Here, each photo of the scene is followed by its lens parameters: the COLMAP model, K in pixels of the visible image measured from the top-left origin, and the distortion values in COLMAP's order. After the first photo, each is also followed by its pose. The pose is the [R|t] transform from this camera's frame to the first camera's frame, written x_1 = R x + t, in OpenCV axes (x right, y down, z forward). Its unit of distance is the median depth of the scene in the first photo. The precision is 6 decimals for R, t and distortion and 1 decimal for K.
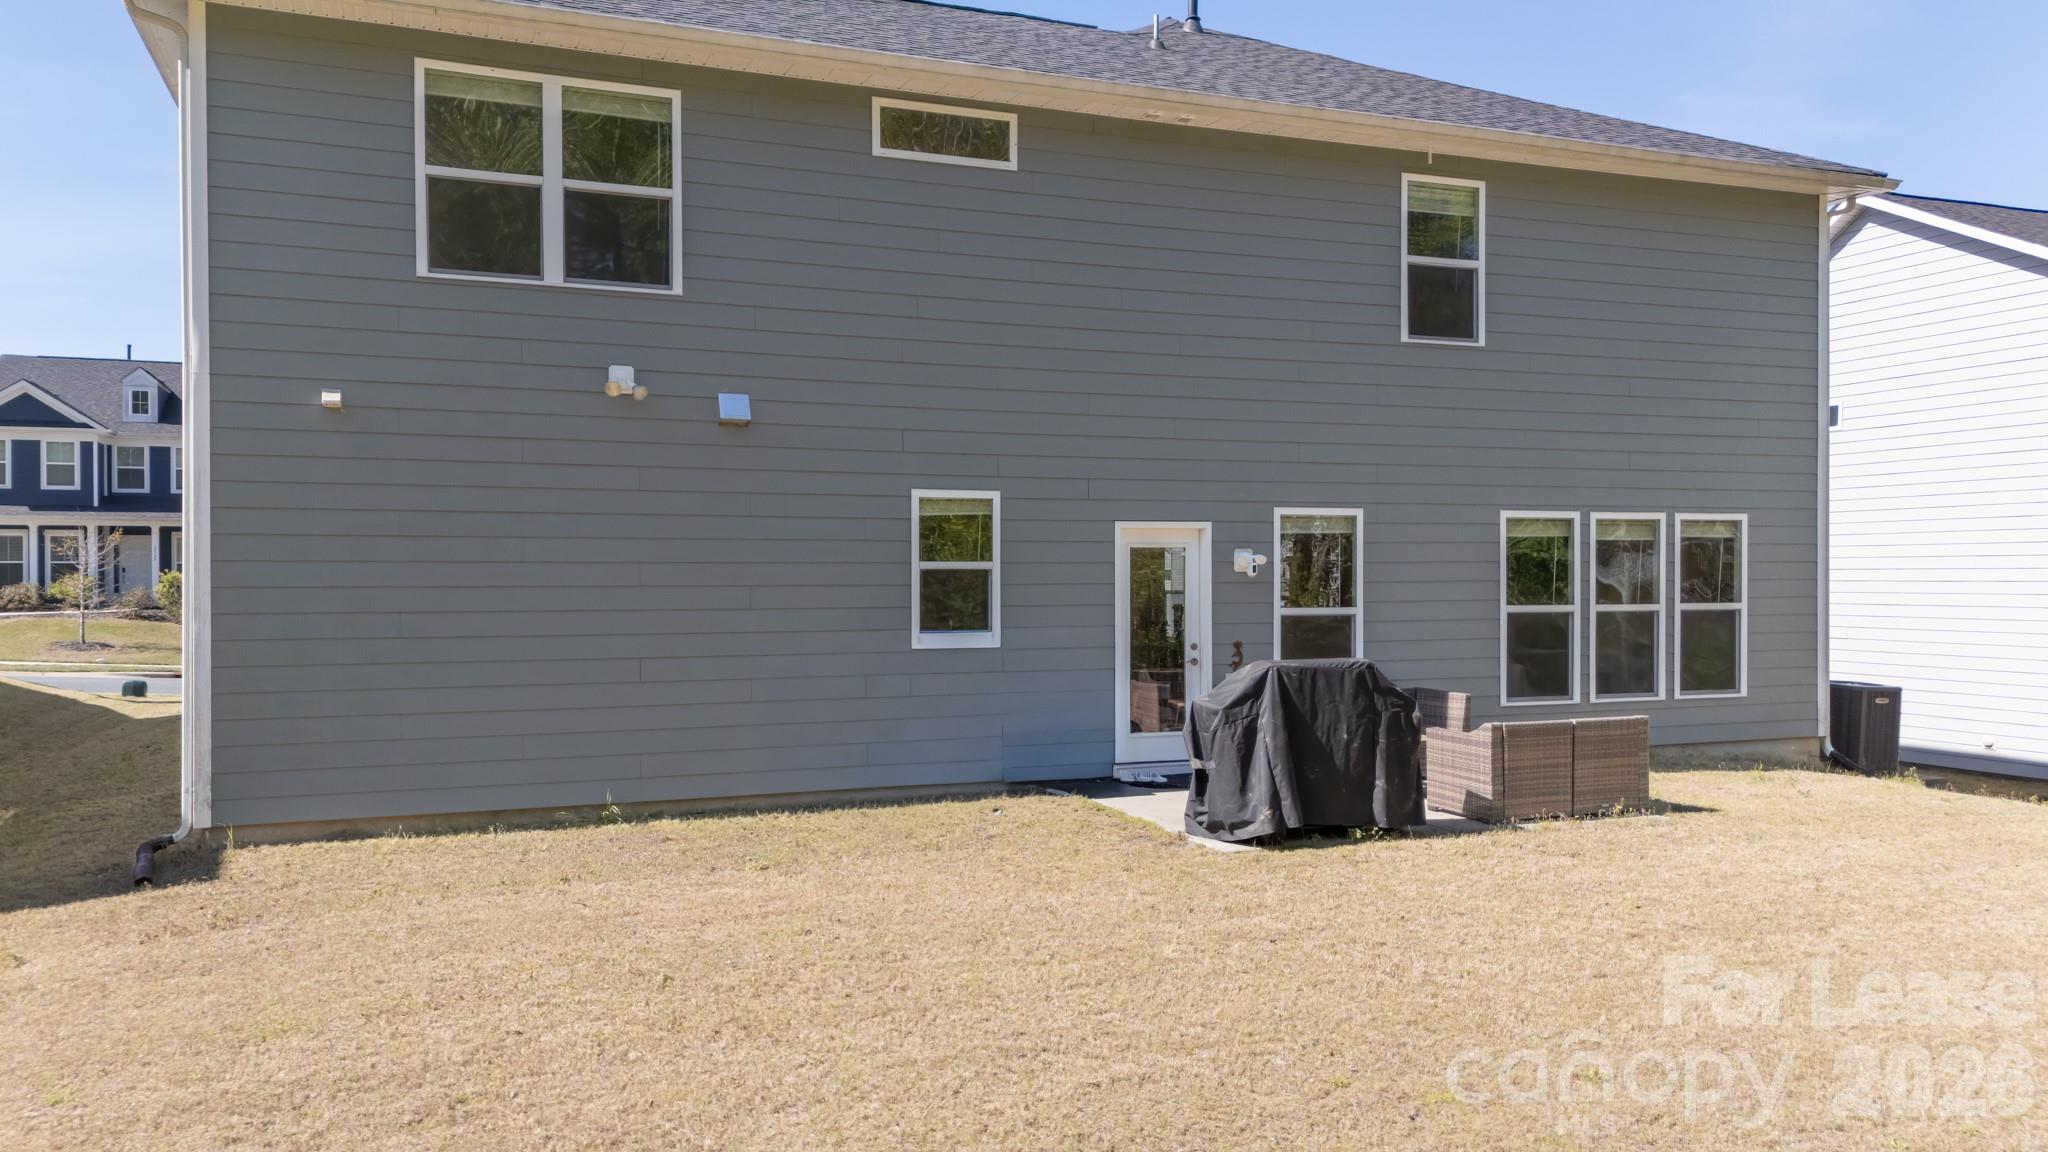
lens RADIAL K [[1535.7, 0, 1022.6], [0, 1535.7, 574.5], [0, 0, 1]] dist [0.063170, -0.000837]
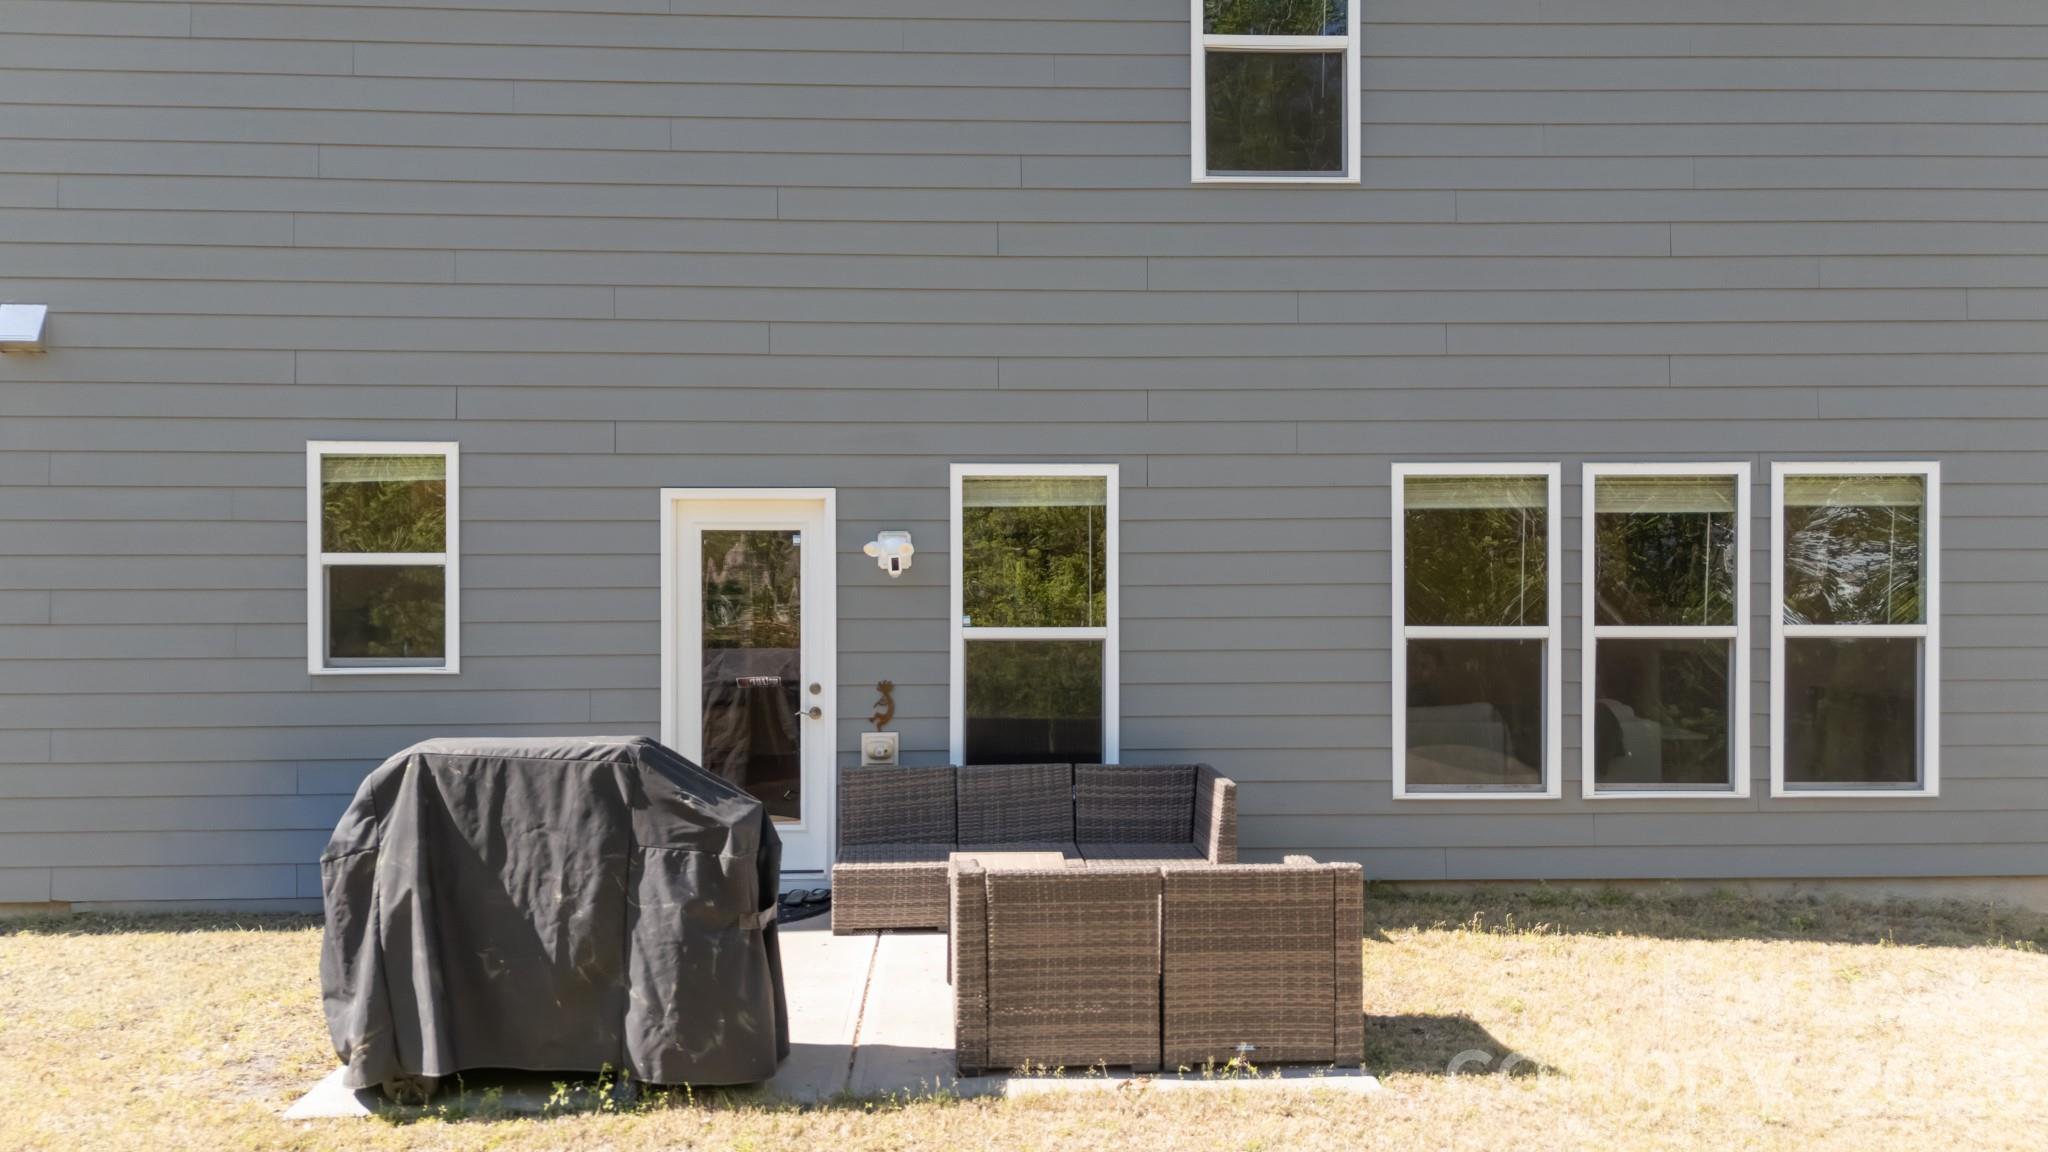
lens RADIAL K [[1535.7, 0, 1023.6], [0, 1535.7, 574.4], [0, 0, 1]] dist [0.063170, -0.000837]
pose [[0.946750, 0.000682, -0.321967, 0.391346], [-0.000097, 0.999998, 0.001833, -0.000634], [0.321968, -0.001704, 0.946749, 0.433325]]
